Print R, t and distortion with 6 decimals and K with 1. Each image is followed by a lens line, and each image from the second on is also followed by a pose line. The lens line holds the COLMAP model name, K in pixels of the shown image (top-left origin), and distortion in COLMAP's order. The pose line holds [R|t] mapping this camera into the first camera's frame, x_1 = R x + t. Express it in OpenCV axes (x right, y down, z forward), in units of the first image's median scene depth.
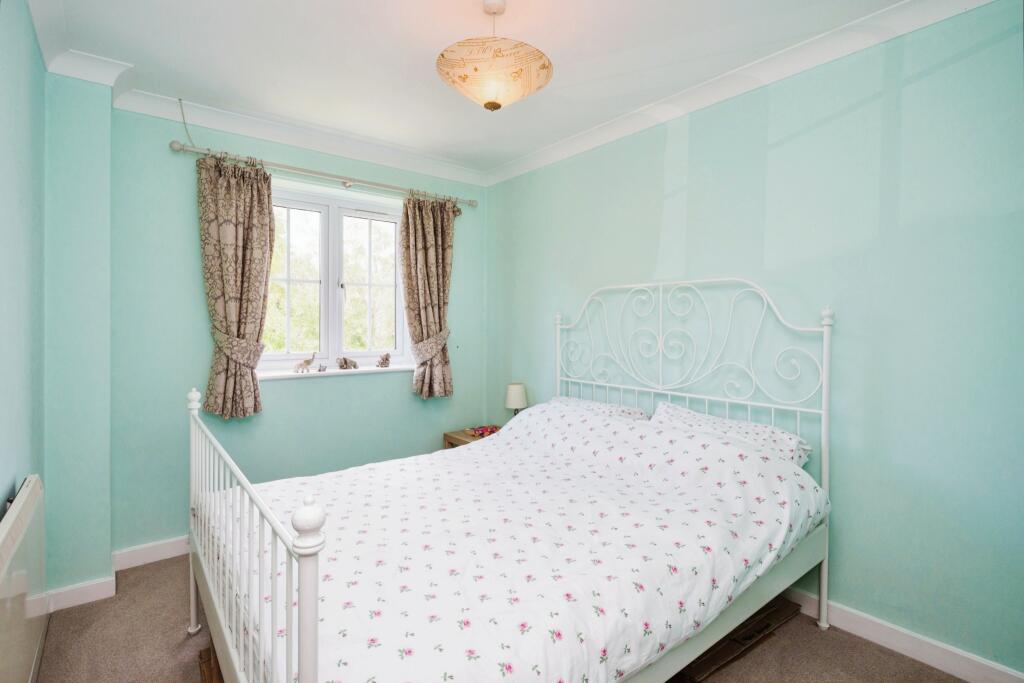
lens RADIAL K [[489.5, 0, 493.2], [0, 489.5, 343.2], [0, 0, 1]] dist [-0.000294, -0.000331]
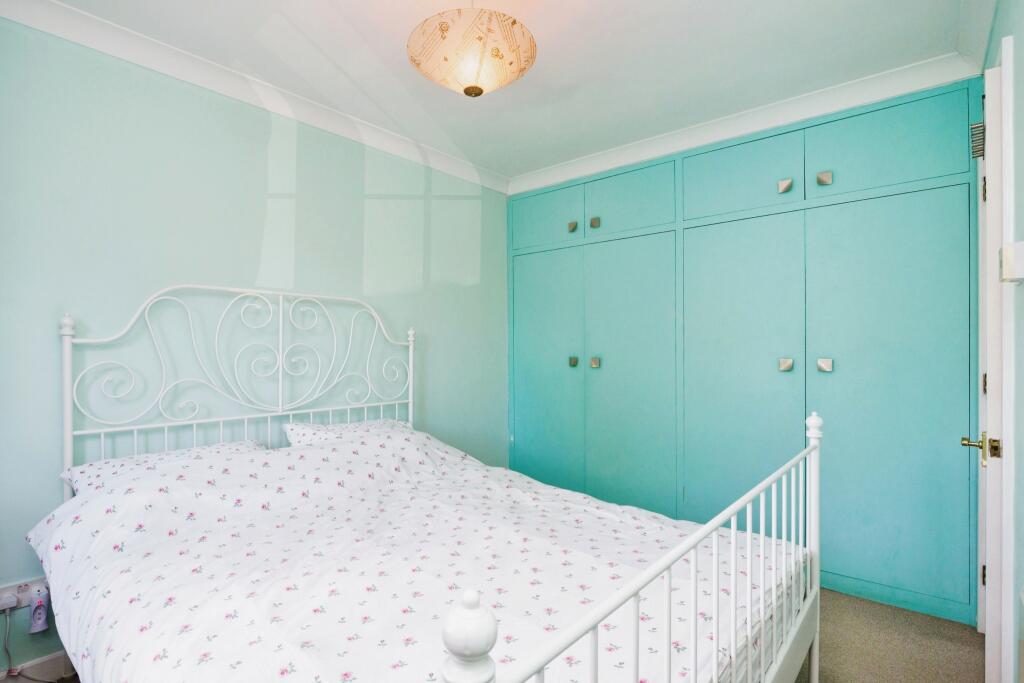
lens RADIAL K [[489.5, 0, 493.2], [0, 489.5, 343.2], [0, 0, 1]] dist [-0.000294, -0.000331]
pose [[-0.178880, -0.002534, 0.983868, -0.628492], [0.030039, 0.999516, 0.008036, -0.026421], [-0.983412, 0.030992, -0.178718, 0.809960]]
